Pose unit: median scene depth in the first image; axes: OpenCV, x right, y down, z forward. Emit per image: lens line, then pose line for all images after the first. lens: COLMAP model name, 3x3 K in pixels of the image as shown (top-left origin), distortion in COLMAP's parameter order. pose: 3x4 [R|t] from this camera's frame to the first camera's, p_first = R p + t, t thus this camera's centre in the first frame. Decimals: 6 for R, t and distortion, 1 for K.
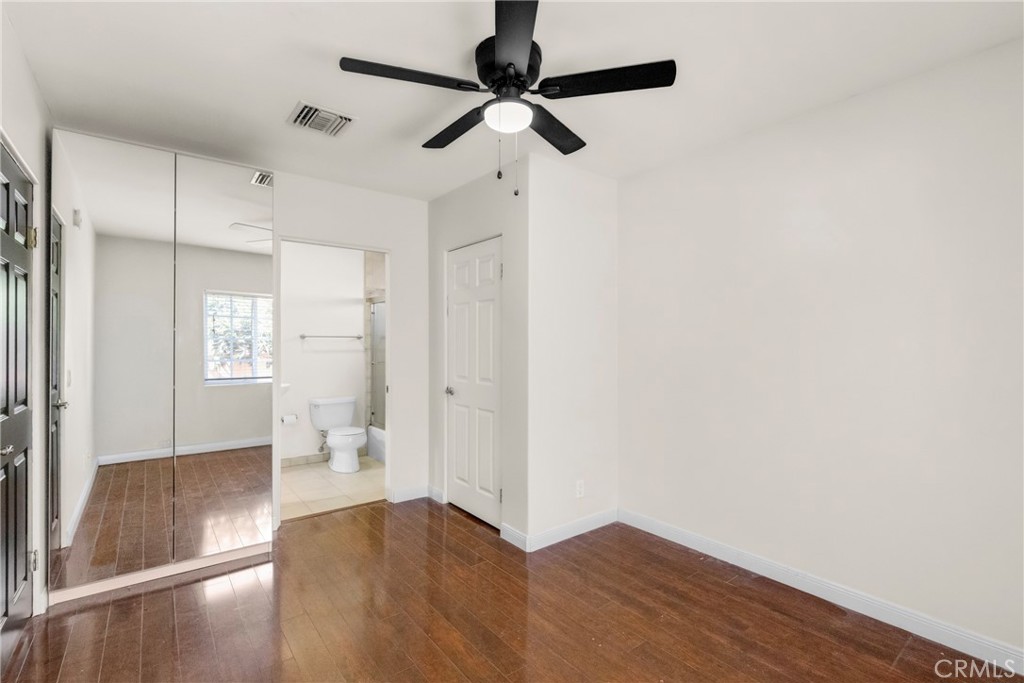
lens RADIAL K [[468.1, 0, 508.4], [0, 468.1, 341.5], [0, 0, 1]] dist [0.007252, -0.000263]
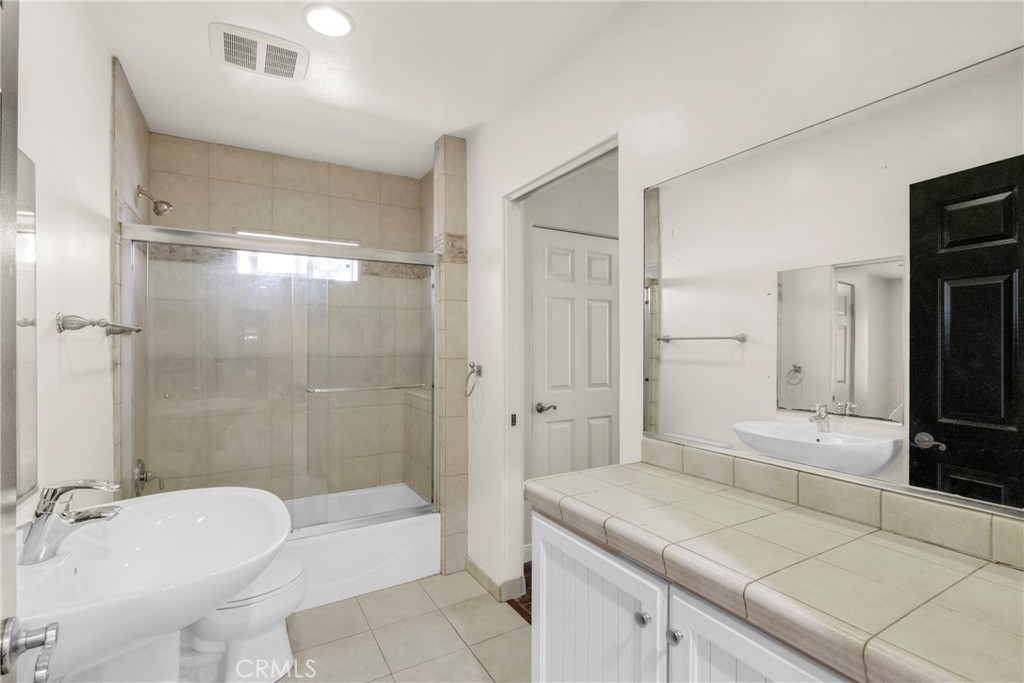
lens RADIAL K [[468.1, 0, 510.3], [0, 468.1, 342.6], [0, 0, 1]] dist [0.007252, -0.000263]
pose [[0.119999, 0.006910, 0.992750, -1.300060], [-0.006204, 0.999961, -0.006210, 0.004781], [-0.992755, -0.005414, 0.120037, 1.382727]]
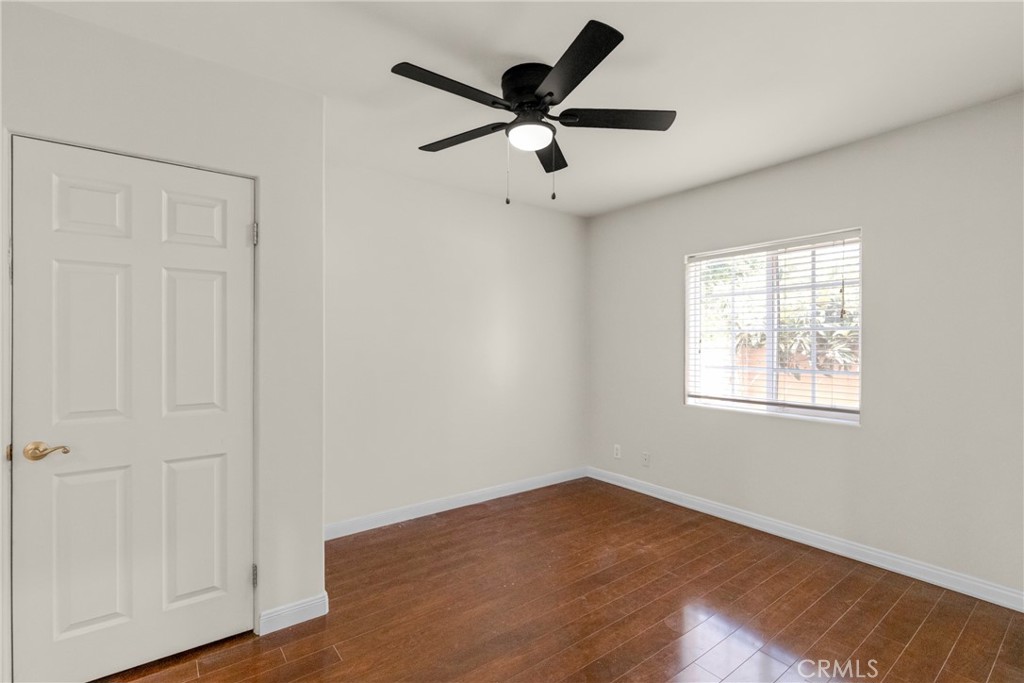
lens RADIAL K [[468.1, 0, 513.9], [0, 468.1, 341.5], [0, 0, 1]] dist [0.007252, -0.000263]
pose [[-0.000432, -0.000843, 1.000000, -0.827655], [-0.005632, 0.999984, 0.000840, -0.003068], [-0.999984, -0.005632, -0.000437, 0.781799]]
